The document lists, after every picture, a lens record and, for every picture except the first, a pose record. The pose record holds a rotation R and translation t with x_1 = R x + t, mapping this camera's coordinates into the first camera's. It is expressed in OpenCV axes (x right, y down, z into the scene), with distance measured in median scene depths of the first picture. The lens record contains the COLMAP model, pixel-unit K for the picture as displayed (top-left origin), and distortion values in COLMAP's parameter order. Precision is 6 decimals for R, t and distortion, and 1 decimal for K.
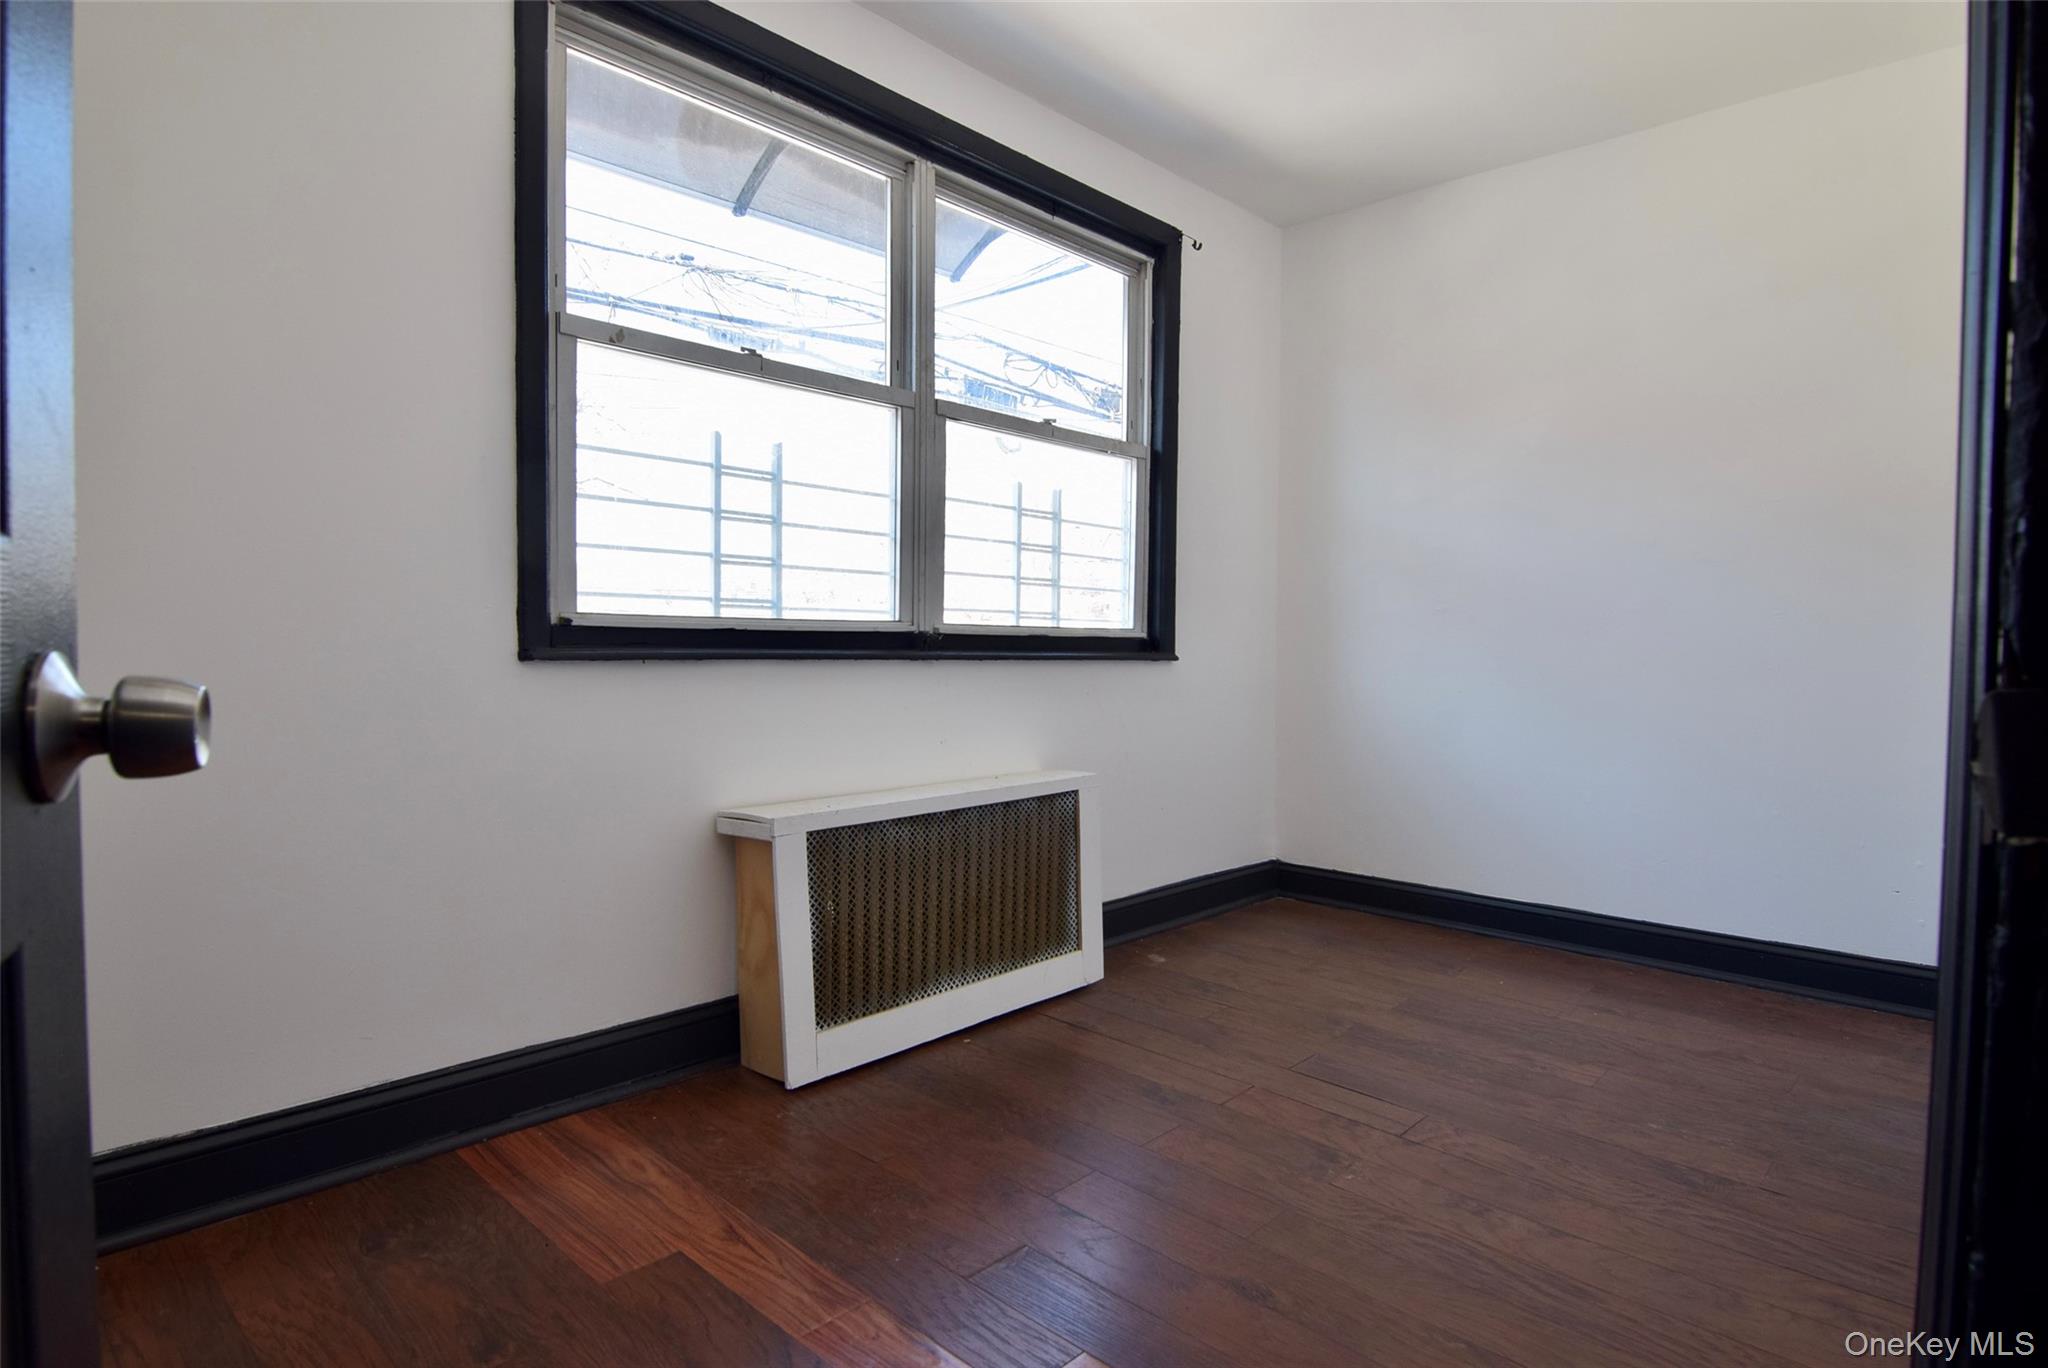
lens RADIAL K [[1105.9, 0, 1024.0], [0, 1105.9, 684.0], [0, 0, 1]] dist [-0.008830, -0.001824]
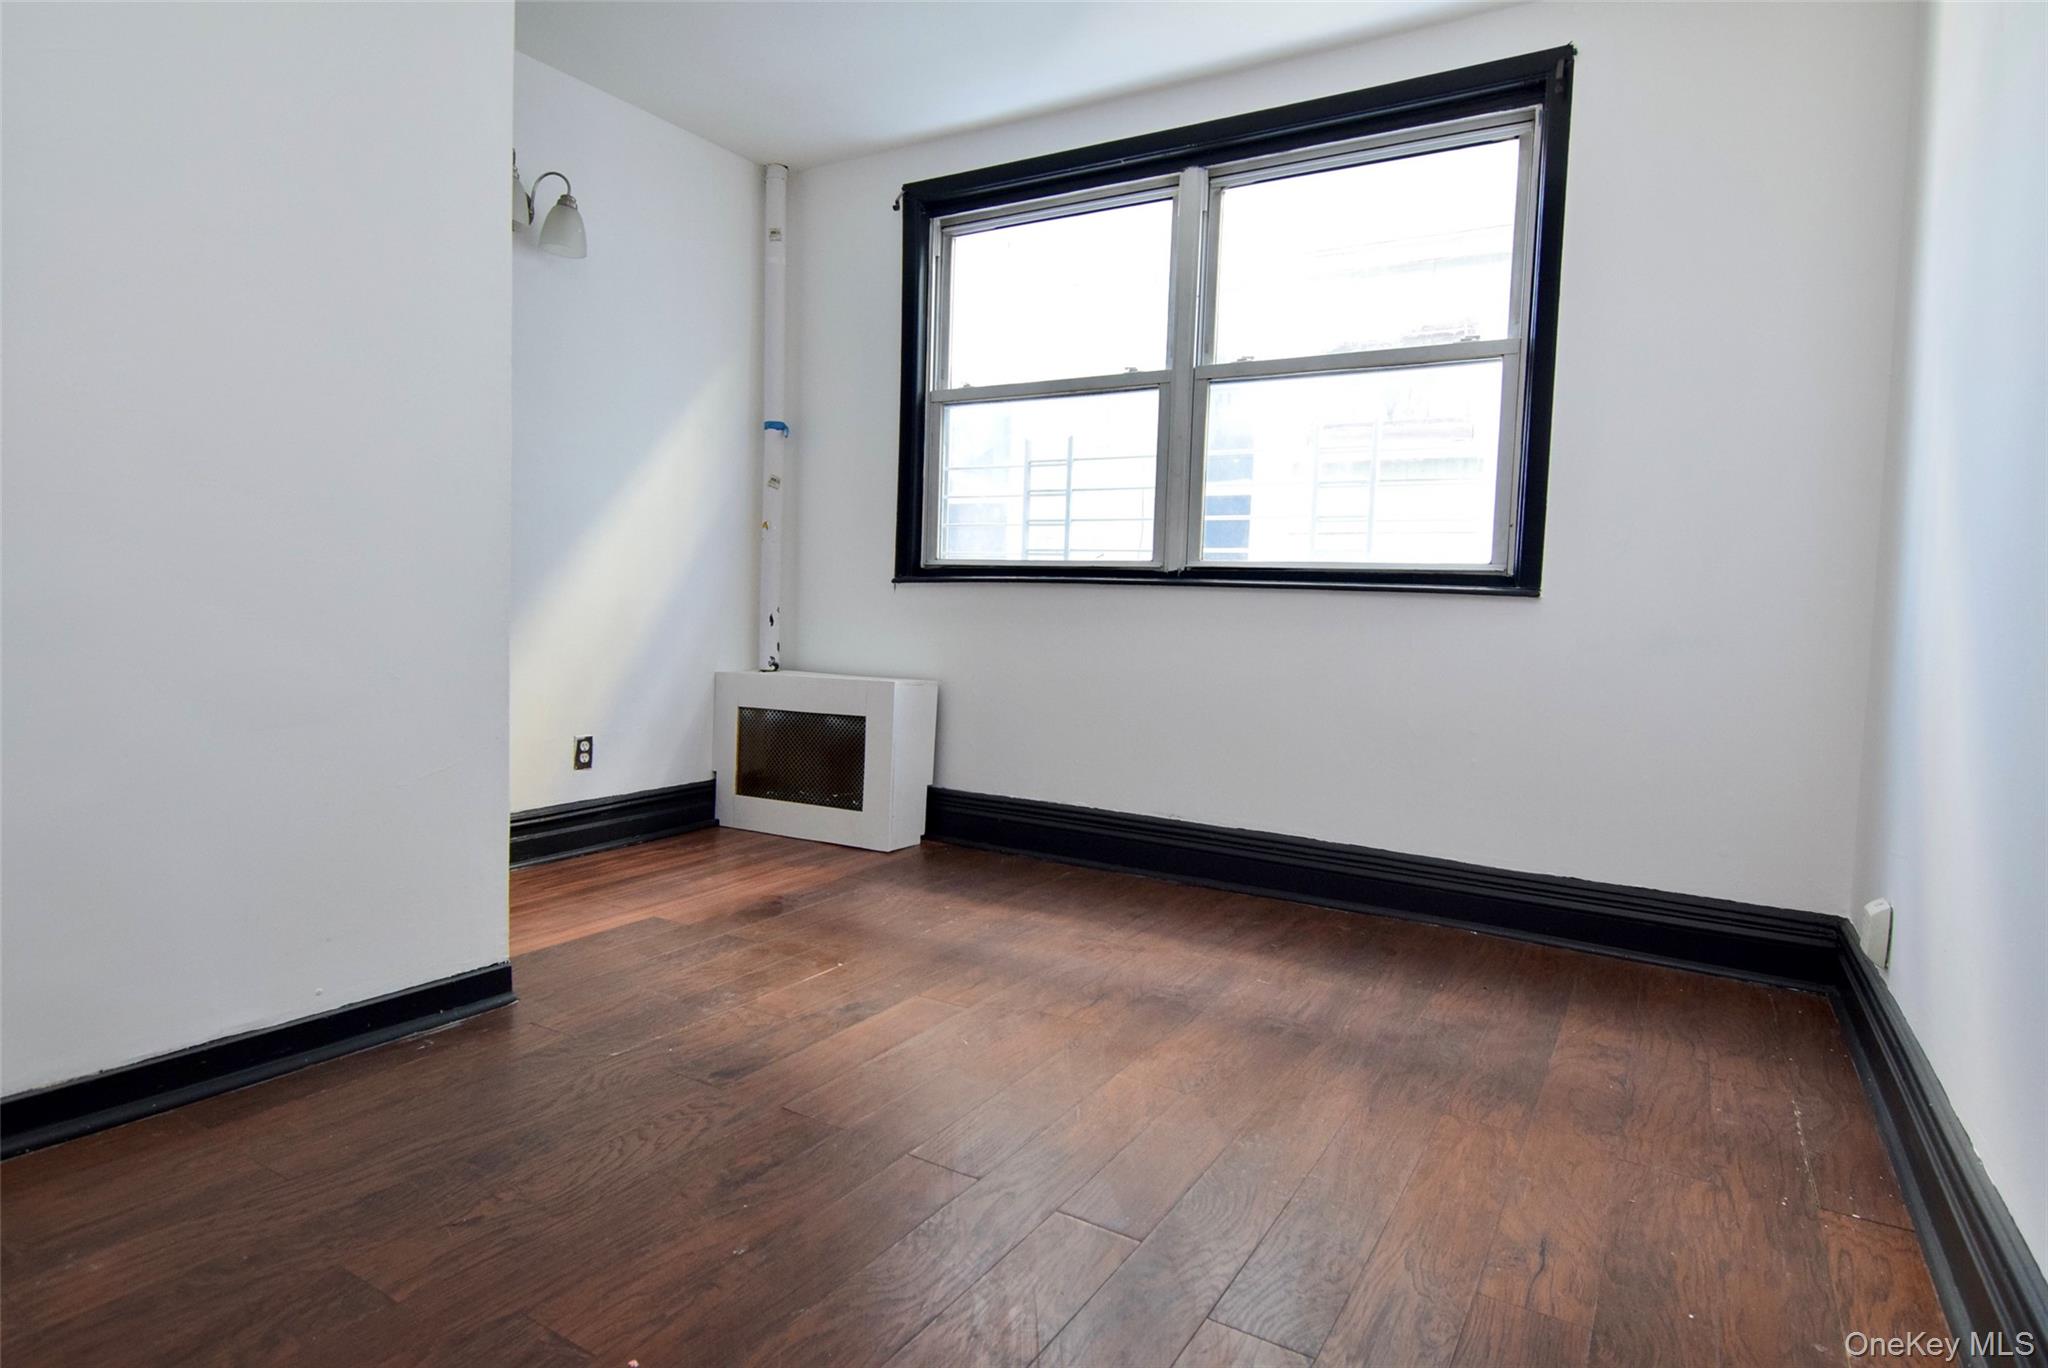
lens RADIAL K [[1105.9, 0, 1024.0], [0, 1105.9, 684.0], [0, 0, 1]] dist [-0.008830, -0.001824]
pose [[0.179275, 0.048617, -0.982597, 1.085894], [-0.068087, 0.996996, 0.036907, 0.046279], [0.981440, 0.060286, 0.182047, 0.641588]]
